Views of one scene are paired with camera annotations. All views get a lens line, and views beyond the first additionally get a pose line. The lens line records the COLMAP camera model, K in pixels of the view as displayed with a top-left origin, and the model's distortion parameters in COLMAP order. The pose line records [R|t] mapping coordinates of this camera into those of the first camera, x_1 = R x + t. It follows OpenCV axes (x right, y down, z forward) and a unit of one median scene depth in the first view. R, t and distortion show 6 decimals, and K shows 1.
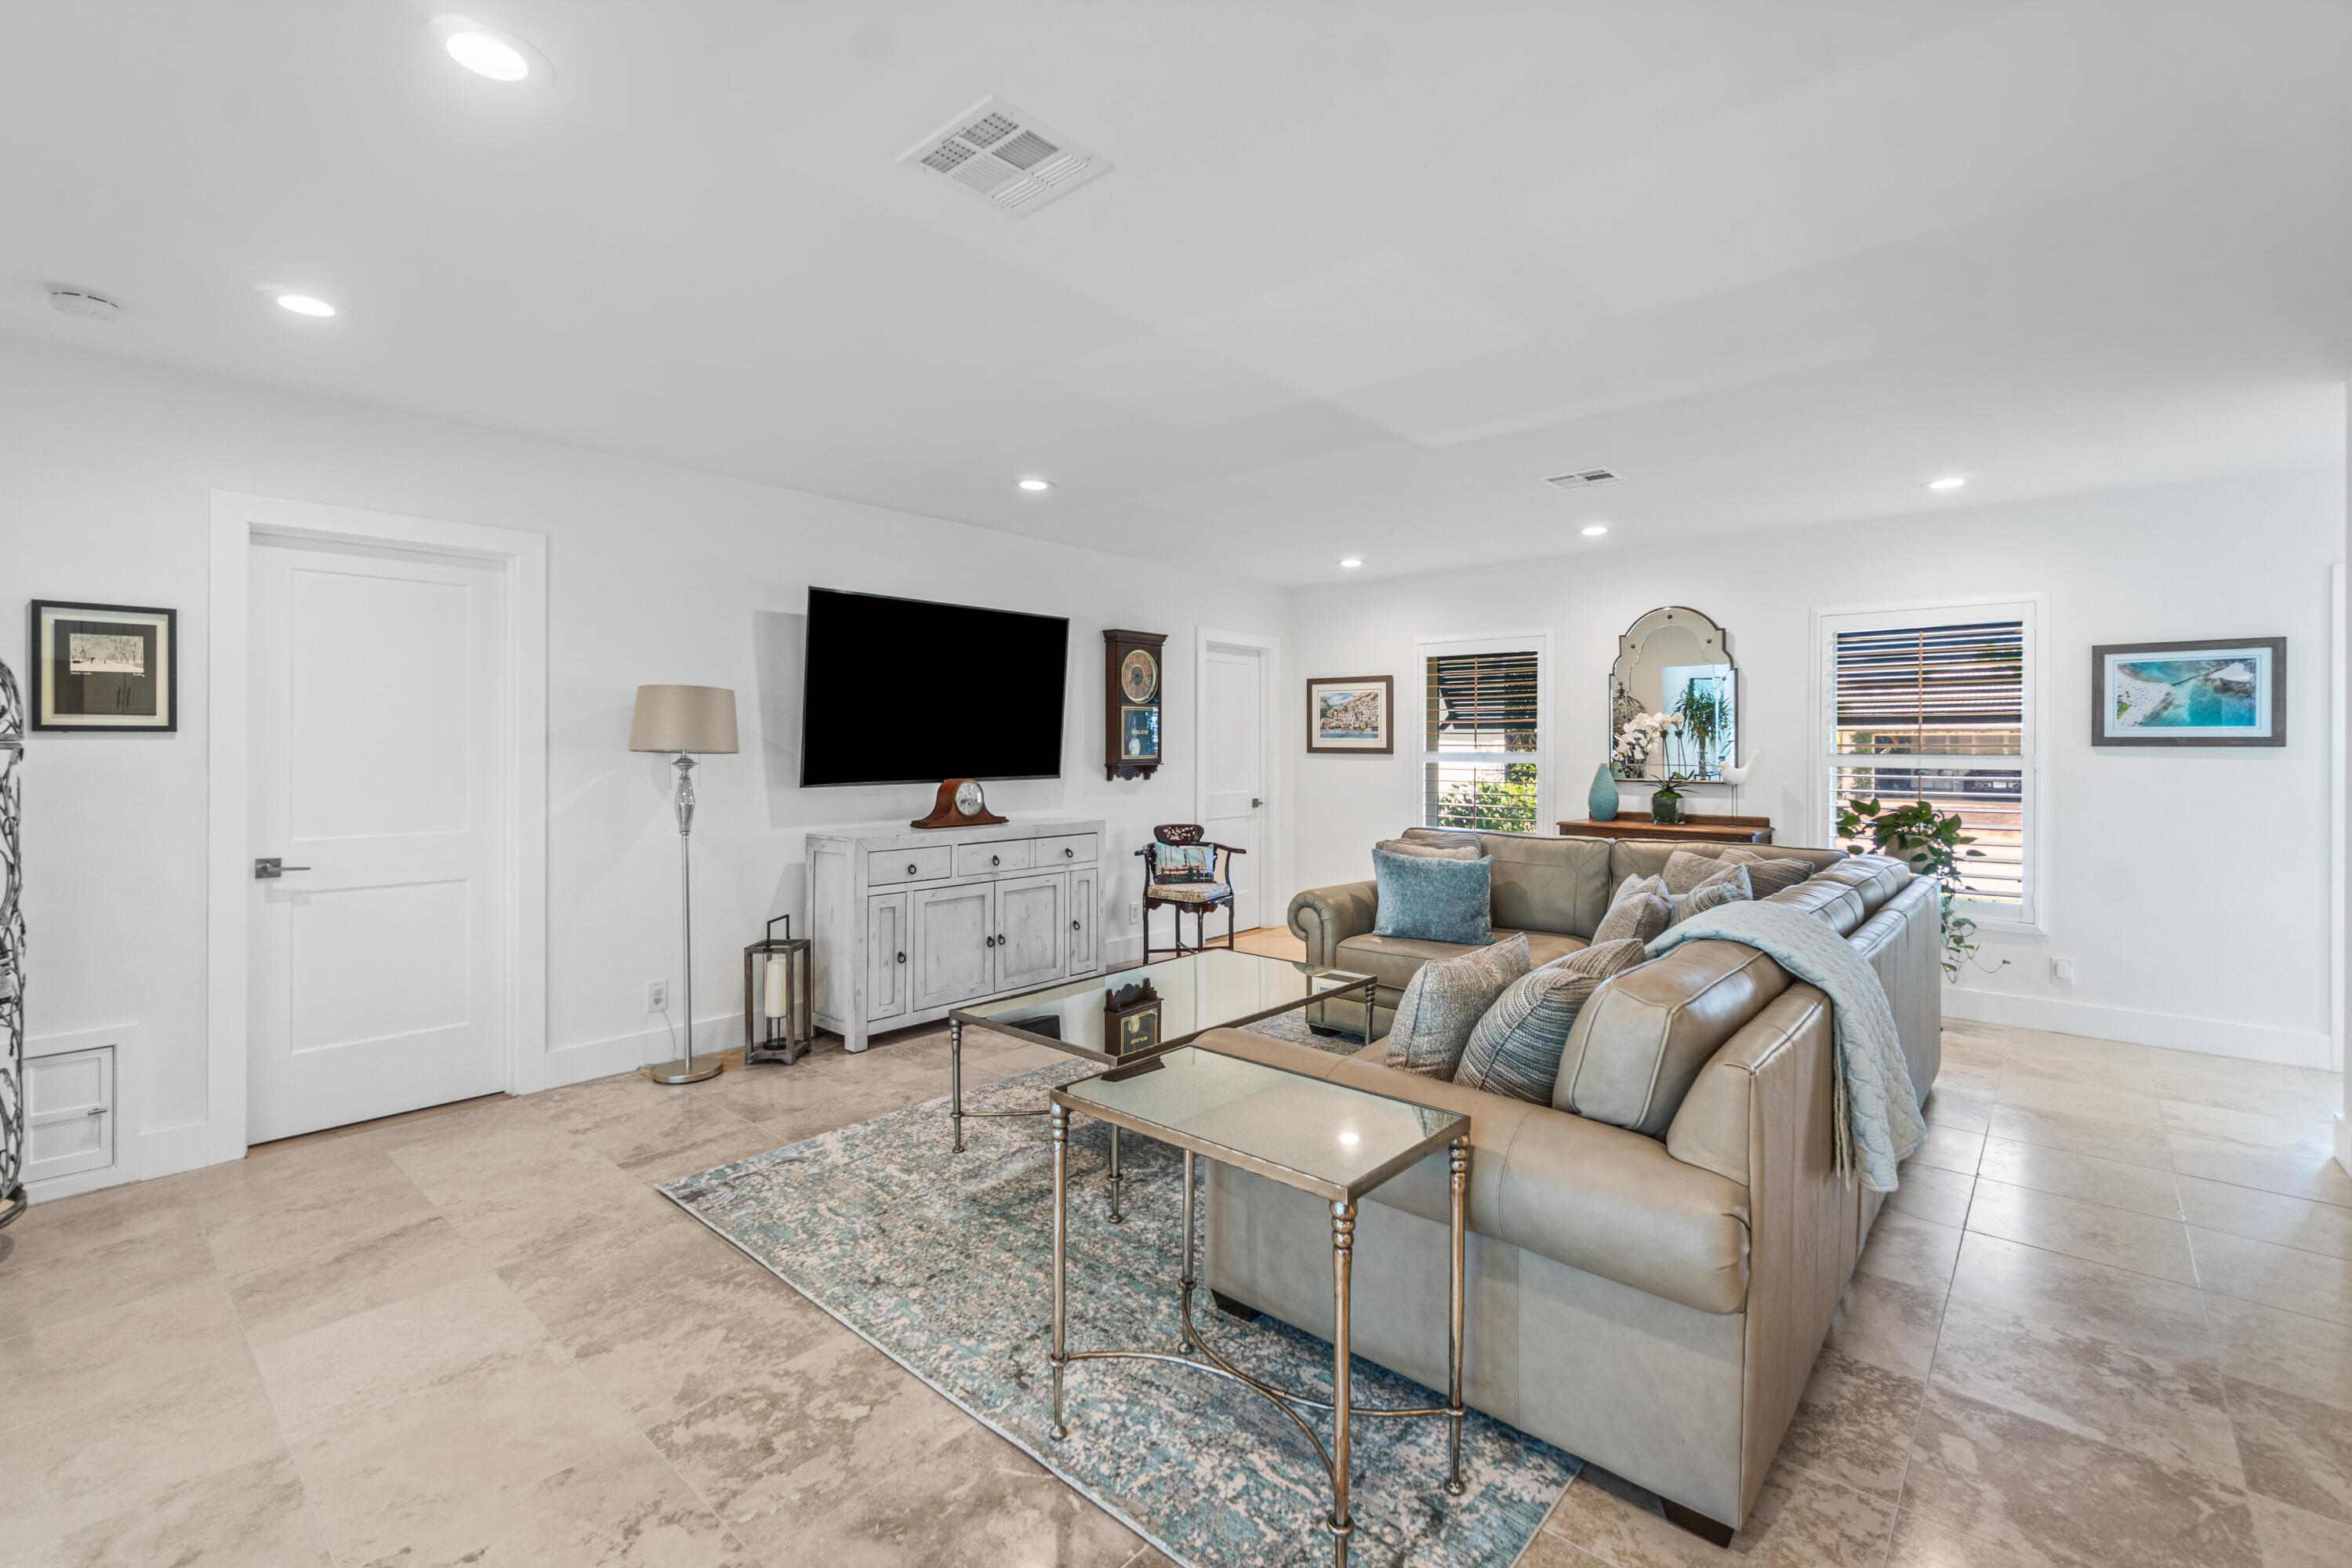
lens RADIAL K [[1026.7, 0, 1165.4], [0, 1026.7, 745.8], [0, 0, 1]] dist [-0.002150, -0.000232]
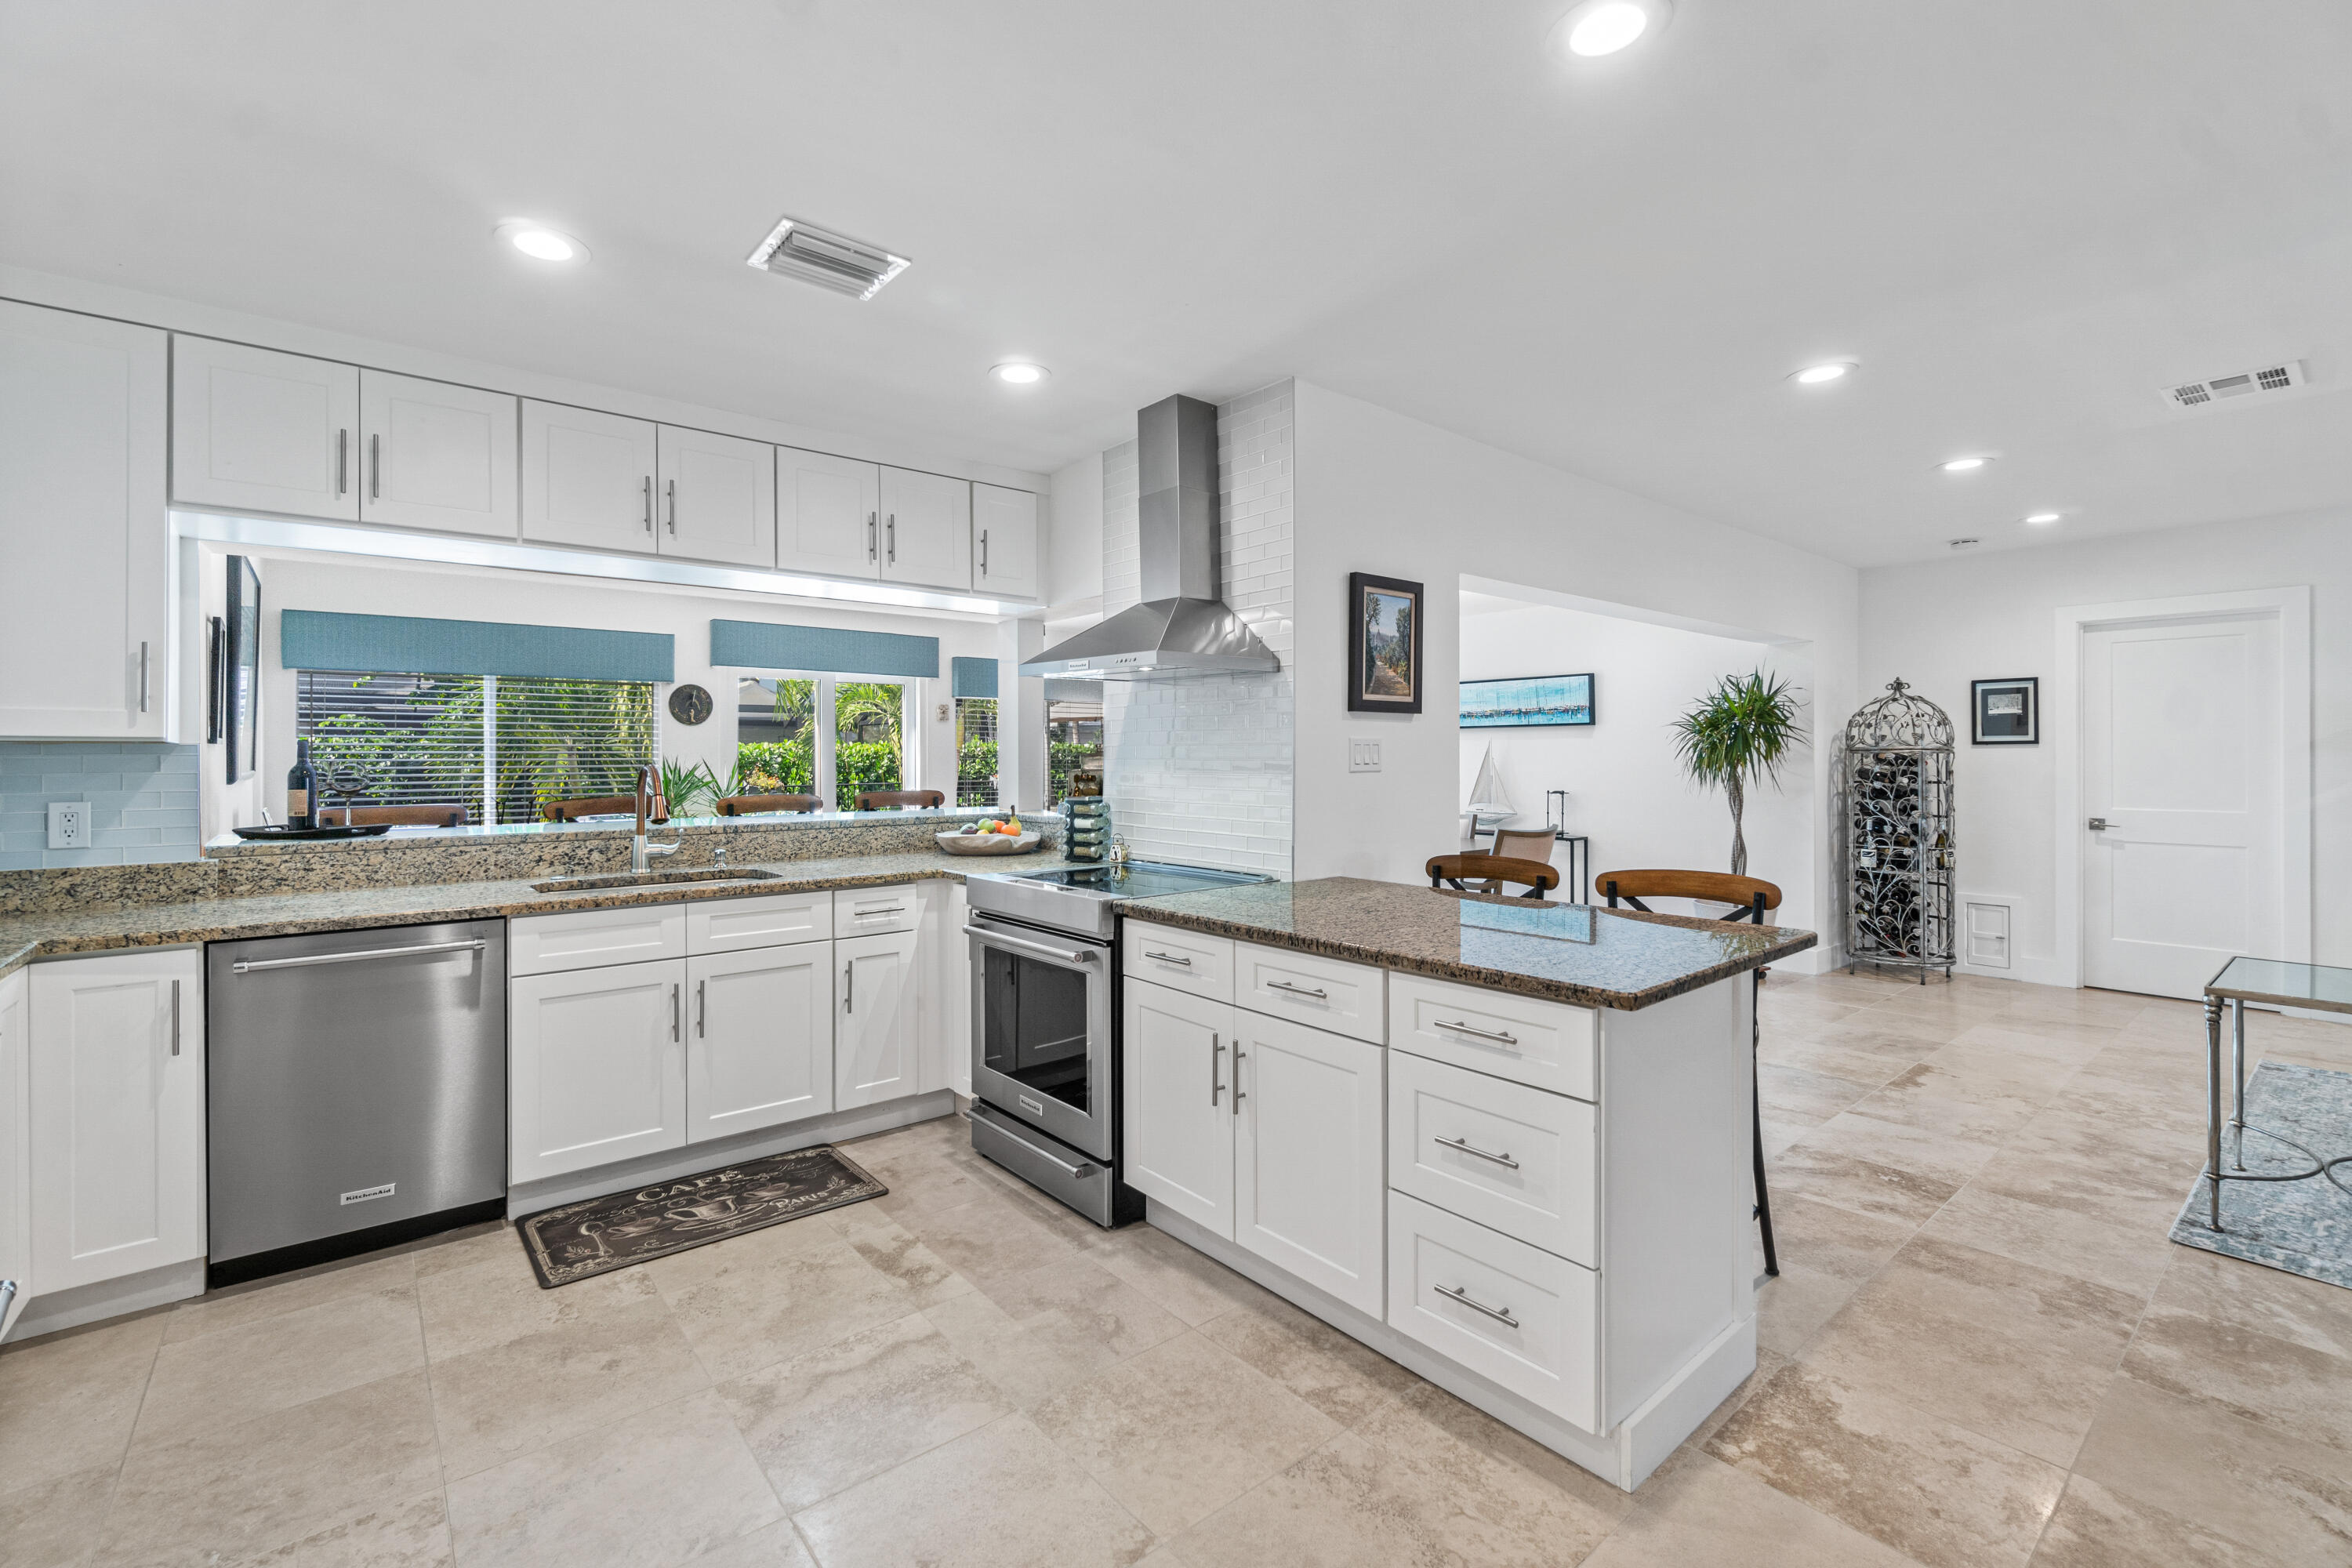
lens RADIAL K [[1012.6, 0, 1168.9], [0, 1012.6, 757.7], [0, 0, 1]] dist [-0.001407, 0.000161]
pose [[-0.153349, 0.000163, -0.988172, 0.648394], [0.002296, 0.999997, -0.000191, 0.004949], [0.988169, -0.002298, -0.153349, -0.160349]]
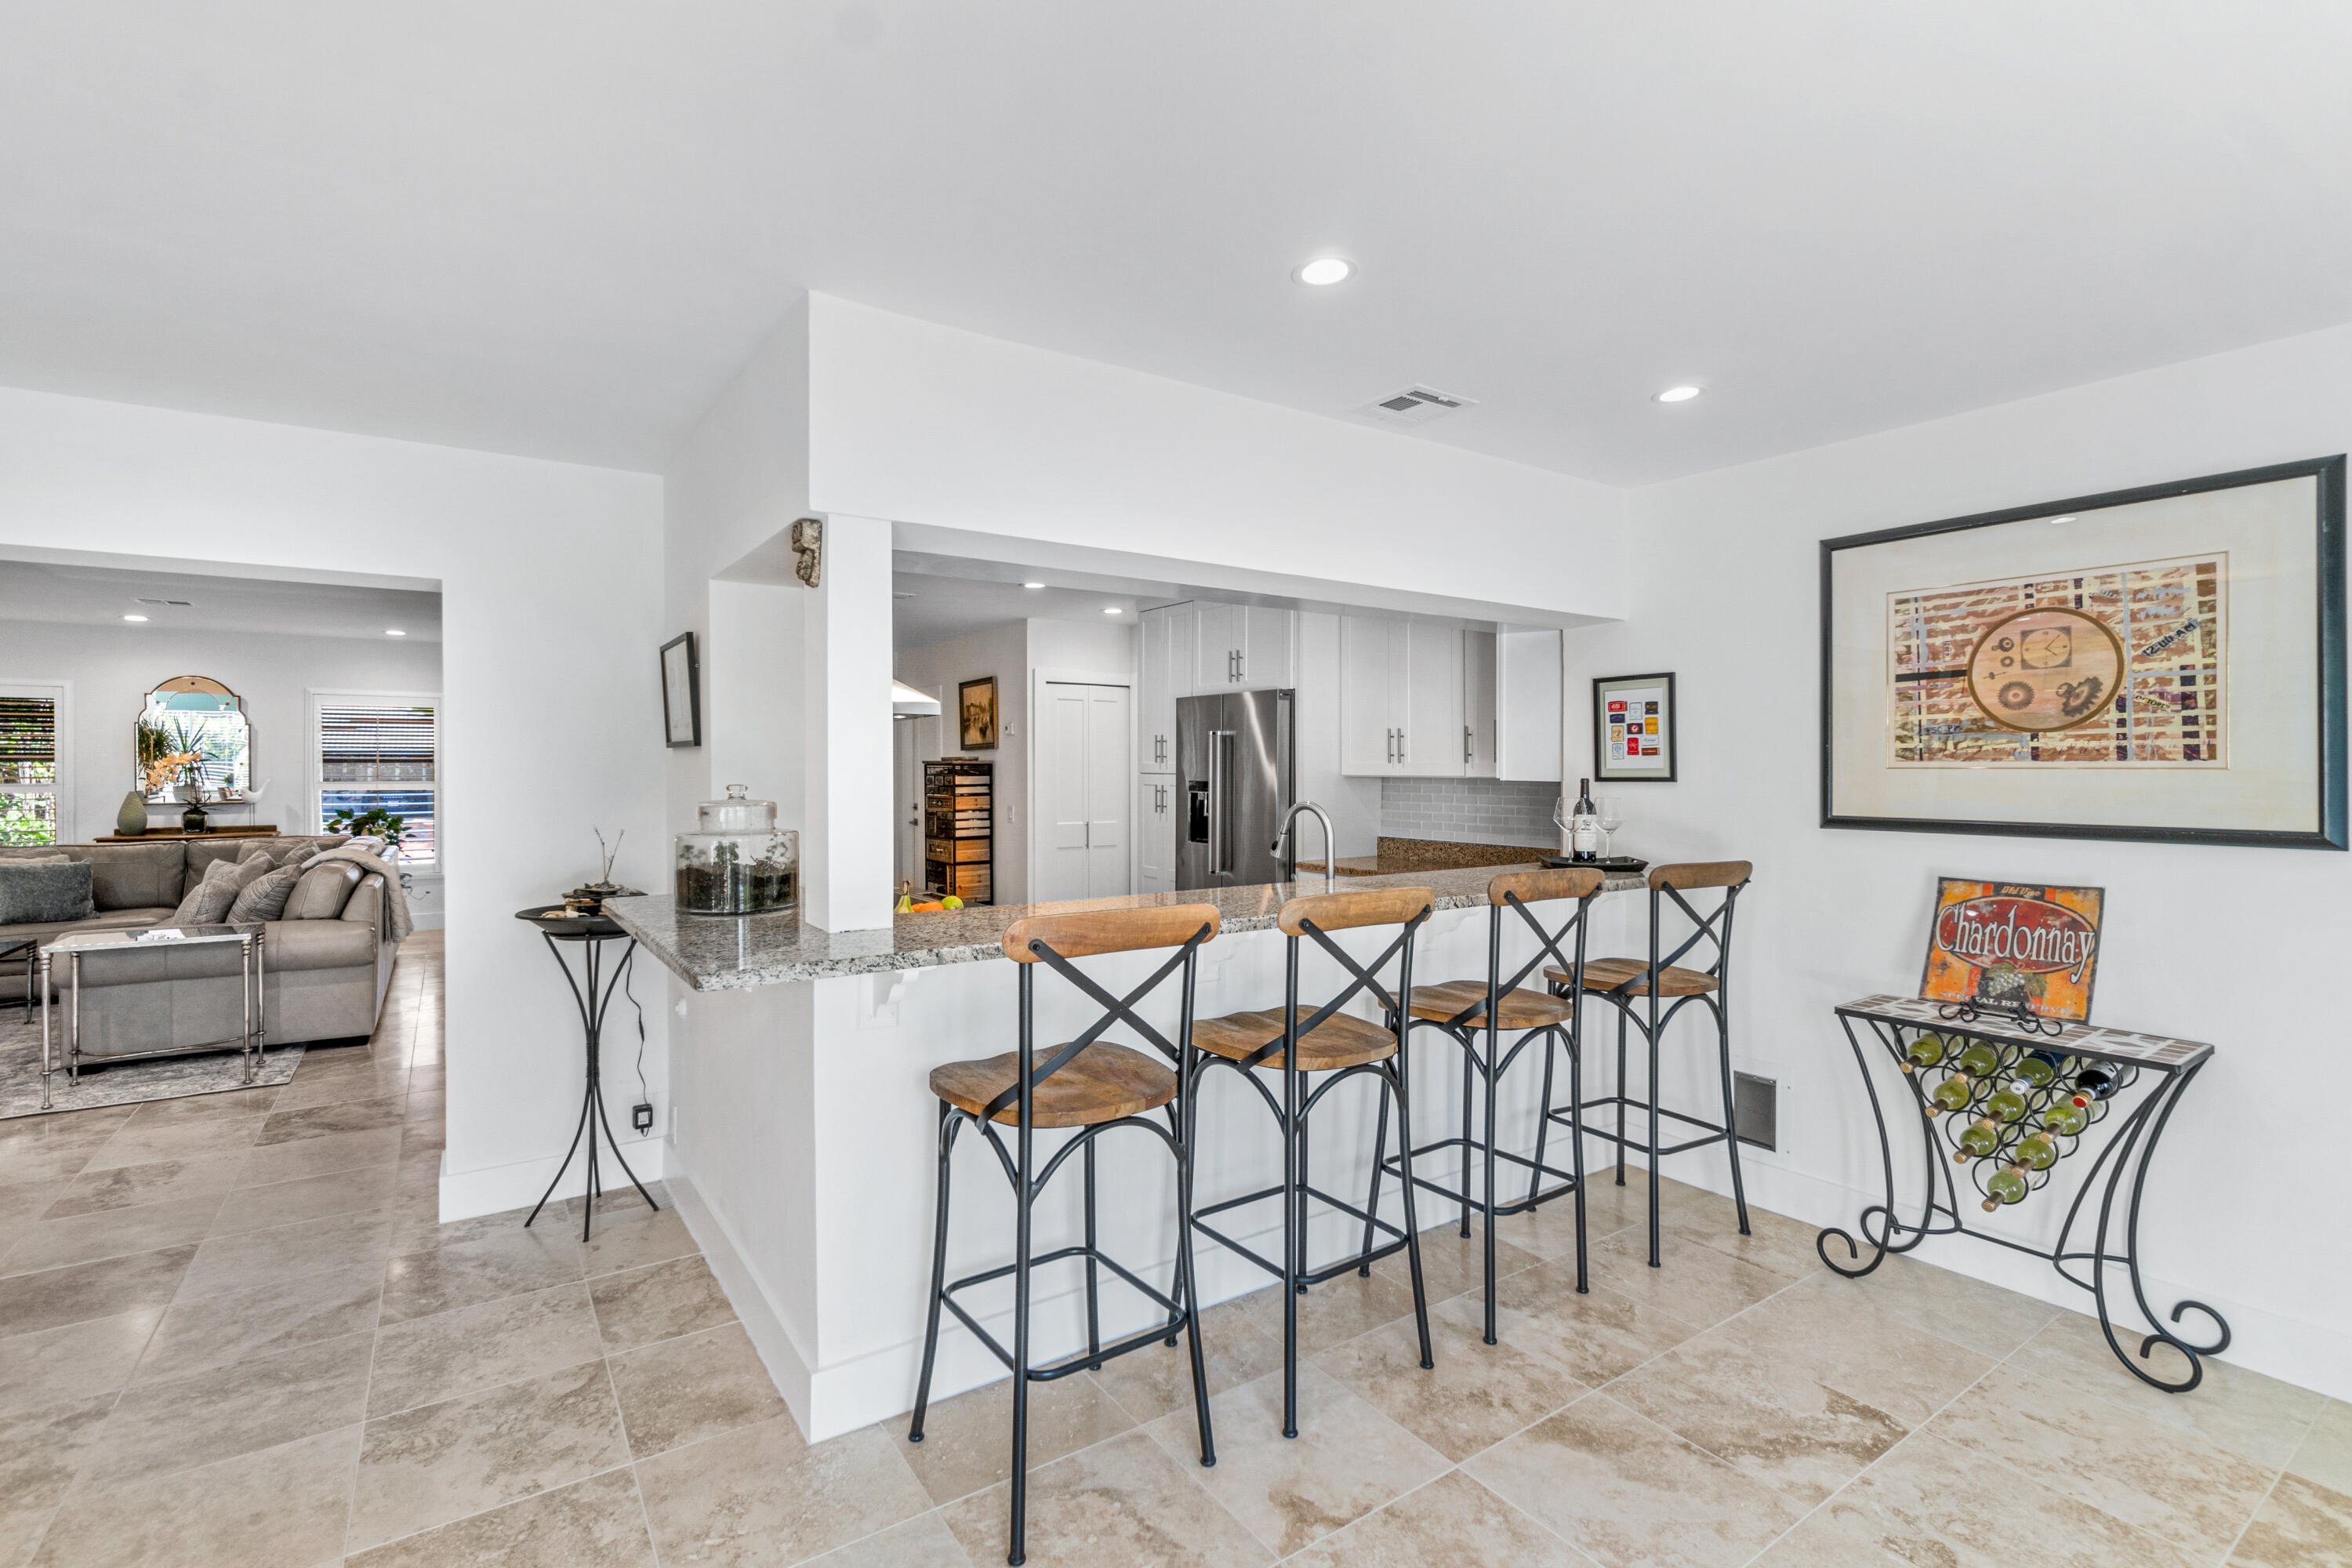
lens RADIAL K [[1049.1, 0, 1152.2], [0, 1049.1, 778.3], [0, 0, 1]] dist [0.000496, 0.000124]
pose [[0.251634, -0.010930, 0.967761, -0.609124], [0.001445, 0.999939, 0.010917, -0.013864], [-0.967821, -0.001348, 0.251635, -0.664033]]
